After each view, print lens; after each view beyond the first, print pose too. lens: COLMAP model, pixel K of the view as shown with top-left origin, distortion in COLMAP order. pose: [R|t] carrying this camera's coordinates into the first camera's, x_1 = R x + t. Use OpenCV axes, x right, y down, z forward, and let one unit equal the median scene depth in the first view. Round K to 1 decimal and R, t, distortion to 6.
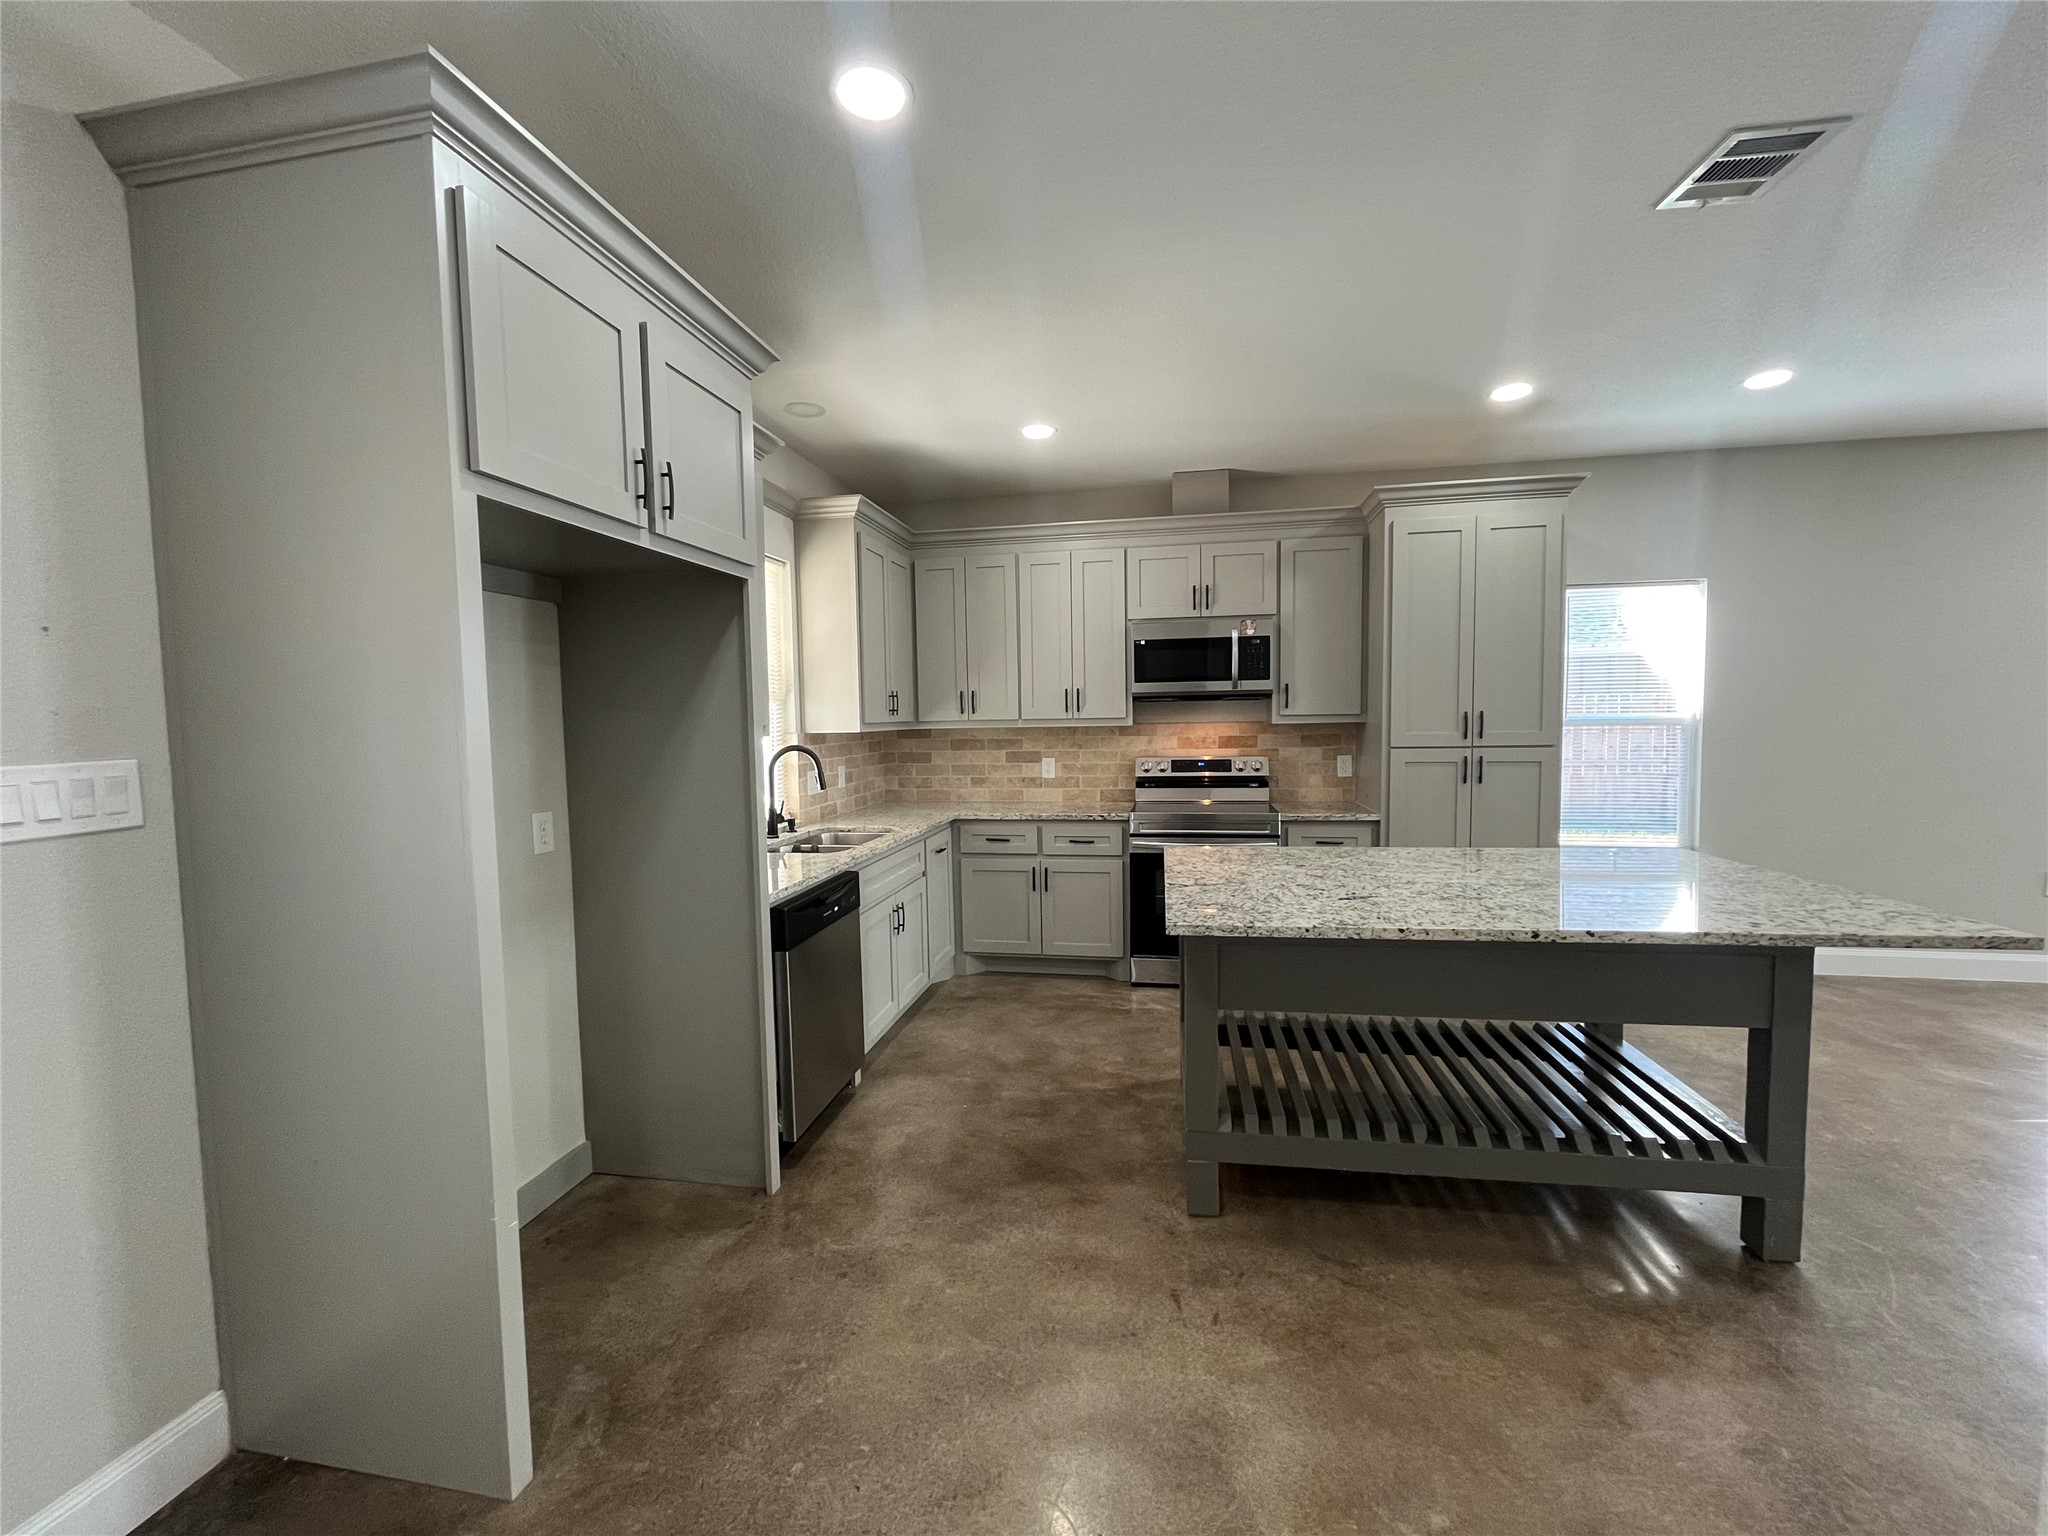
lens RADIAL K [[823.0, 0, 1029.9], [0, 823.0, 768.7], [0, 0, 1]] dist [-0.001404, -0.000242]
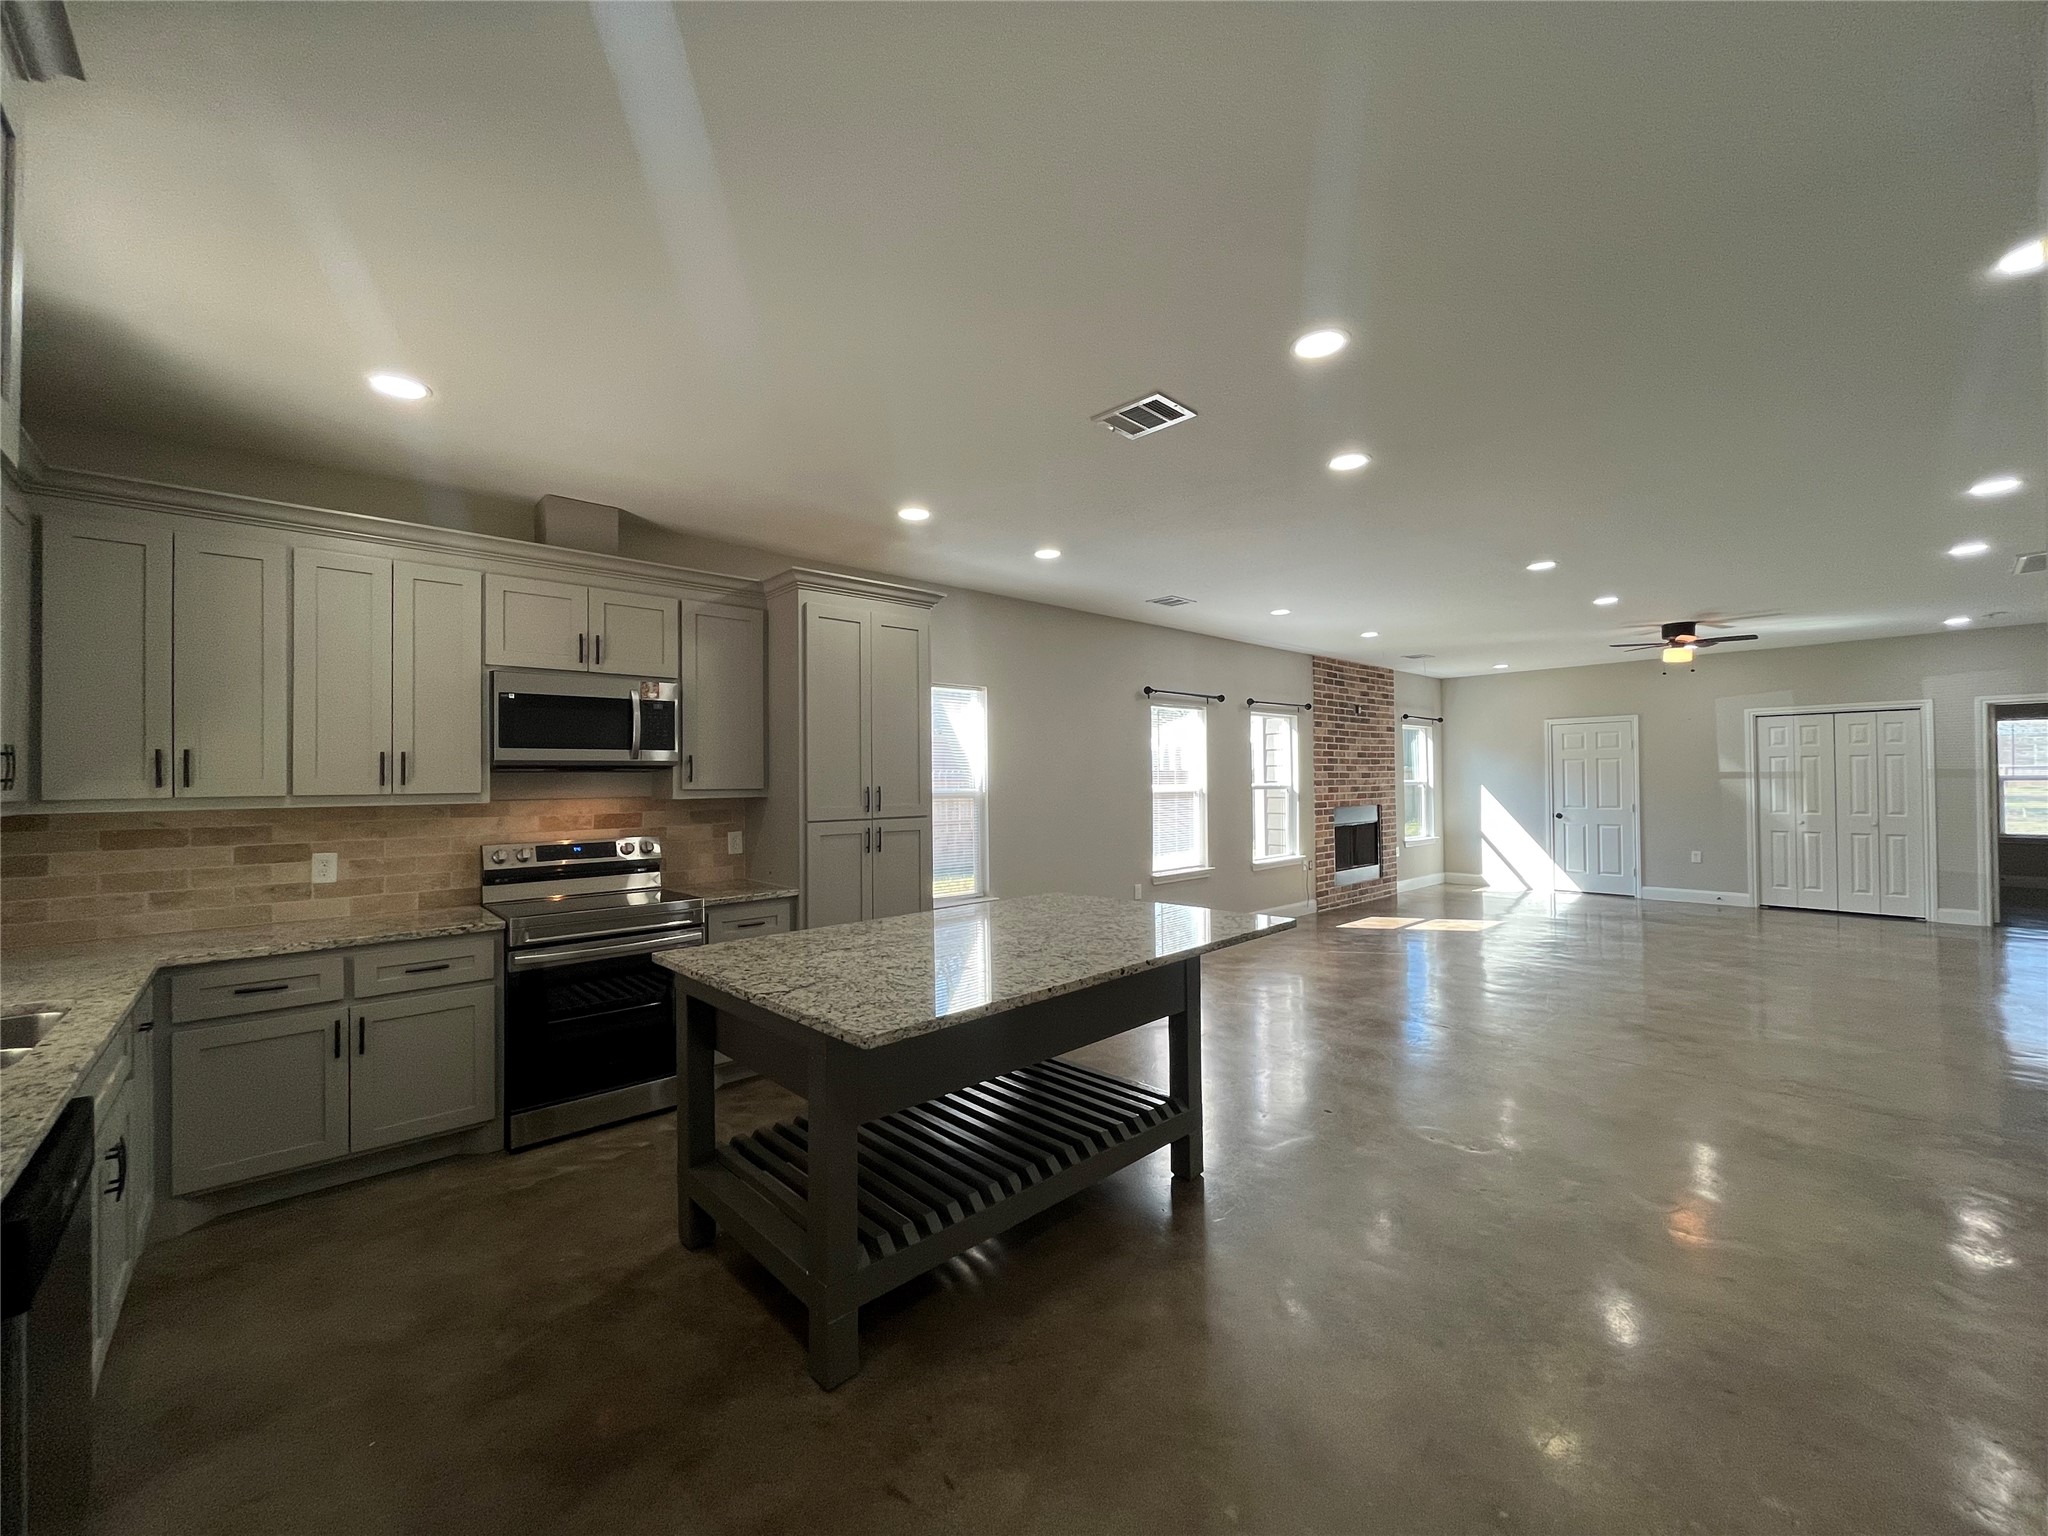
lens RADIAL K [[823.0, 0, 1029.9], [0, 823.0, 767.6], [0, 0, 1]] dist [-0.001404, -0.000242]
pose [[0.602968, 0.022130, 0.797458, -0.189518], [0.050641, 0.996537, -0.065945, -0.010439], [-0.796156, 0.080147, 0.599759, 0.153194]]
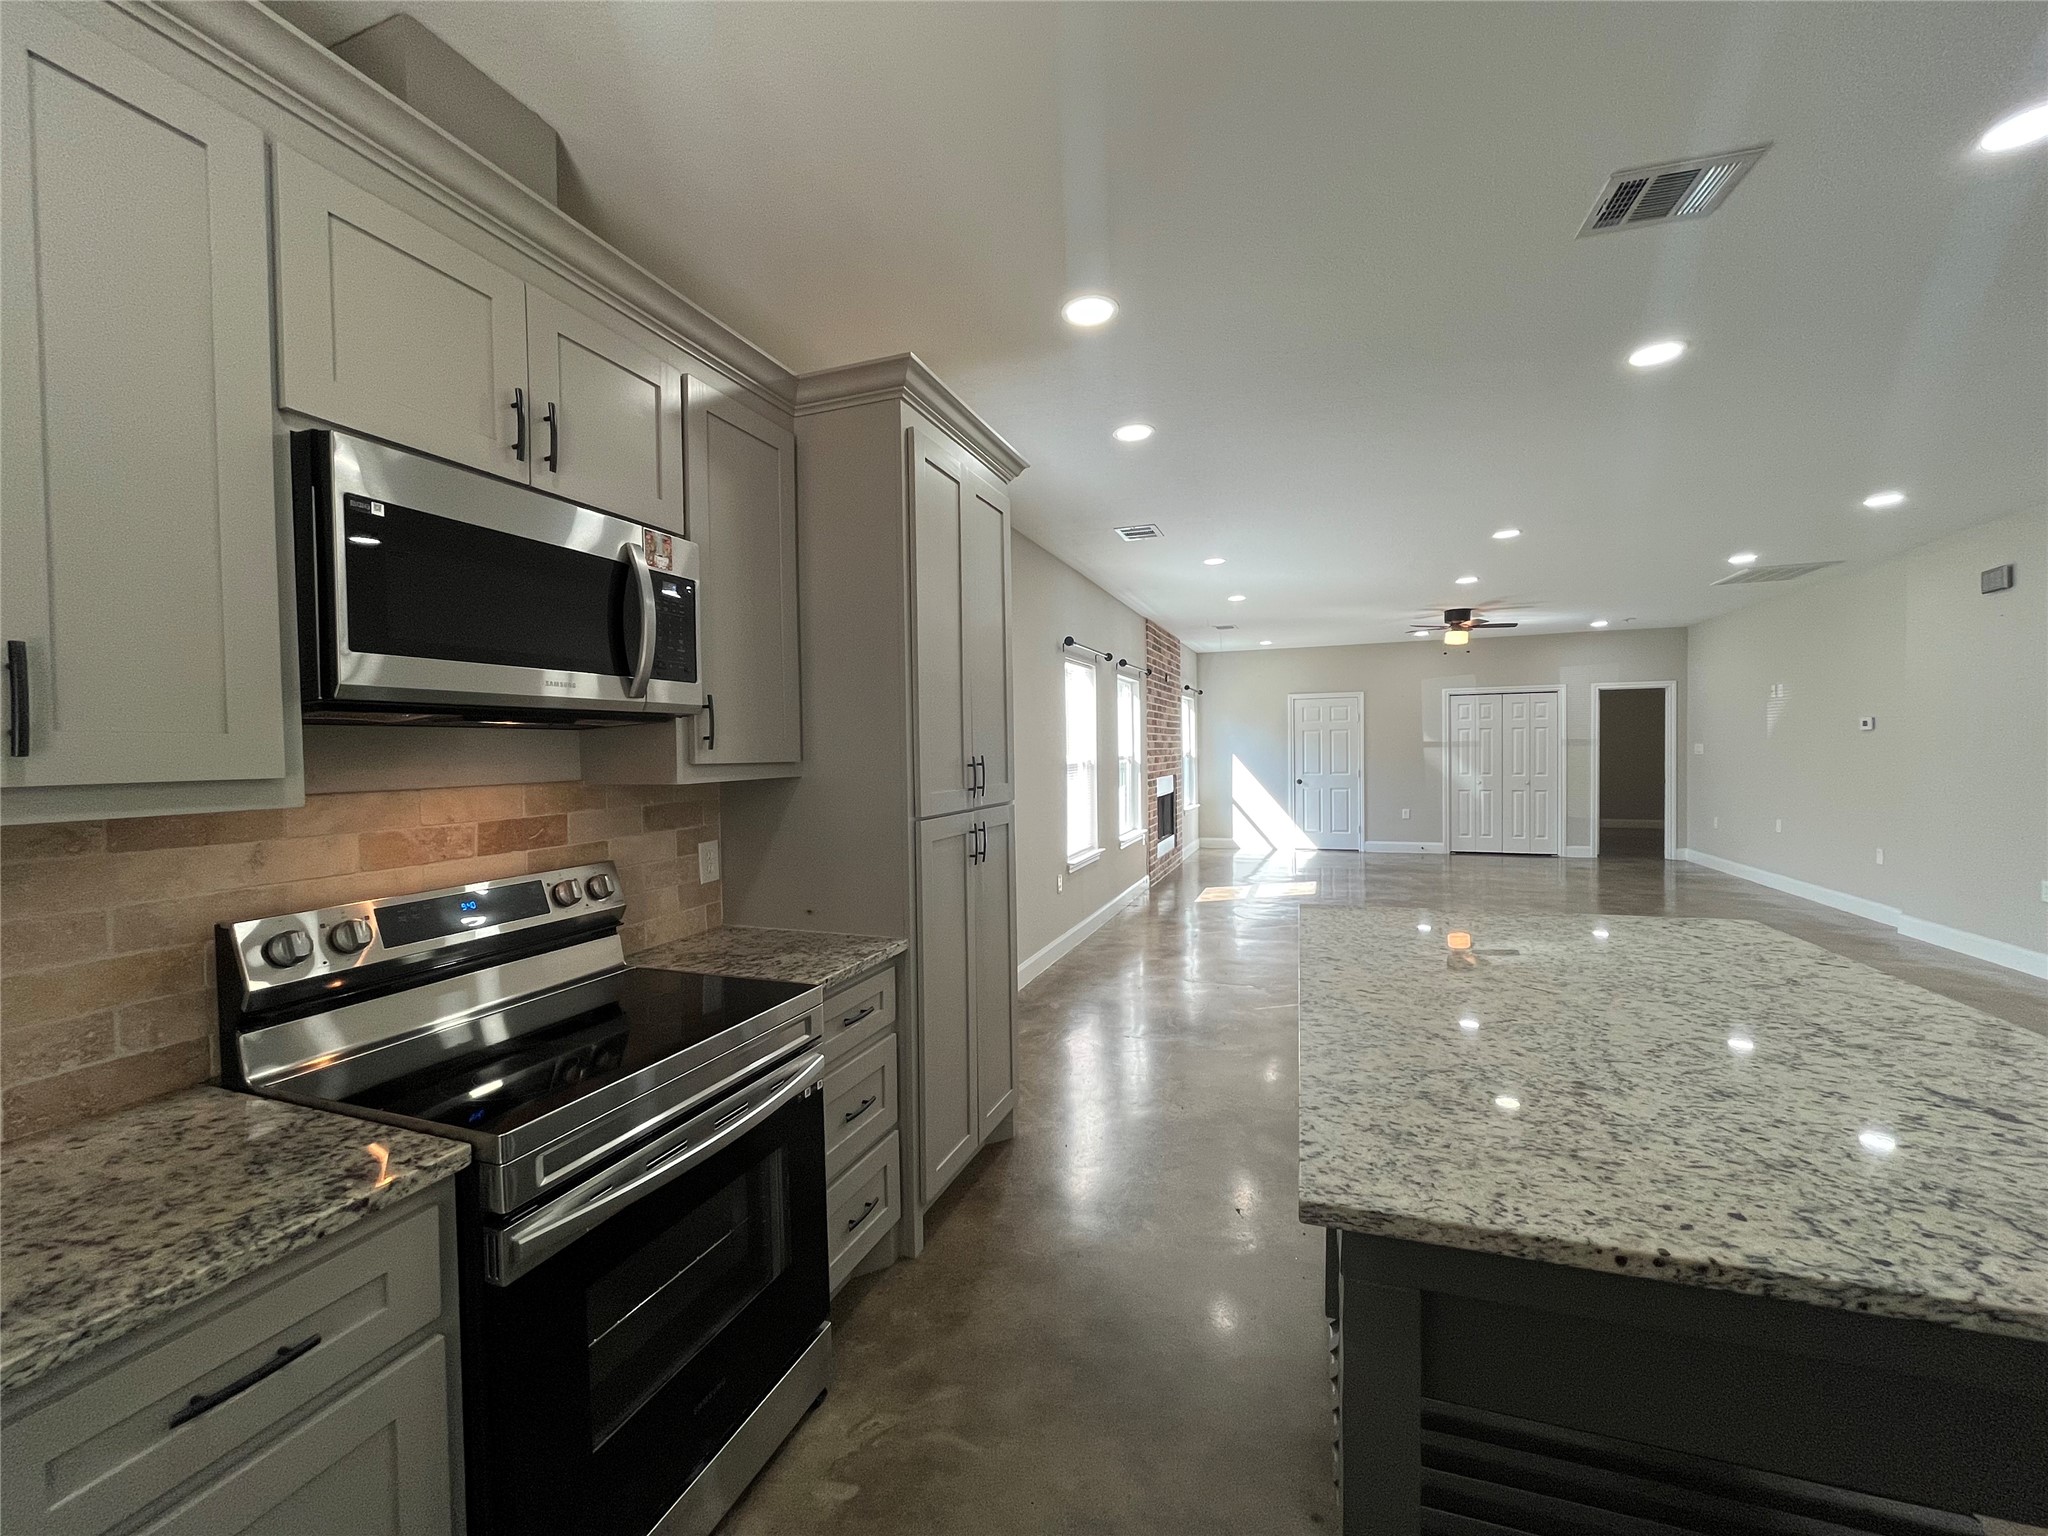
lens RADIAL K [[823.0, 0, 1030.4], [0, 823.0, 765.6], [0, 0, 1]] dist [-0.001404, -0.000242]
pose [[0.166188, -0.006245, 0.986074, -0.106058], [0.075044, 0.997160, -0.006332, -0.048676], [-0.983234, 0.075052, 0.166185, 0.755146]]
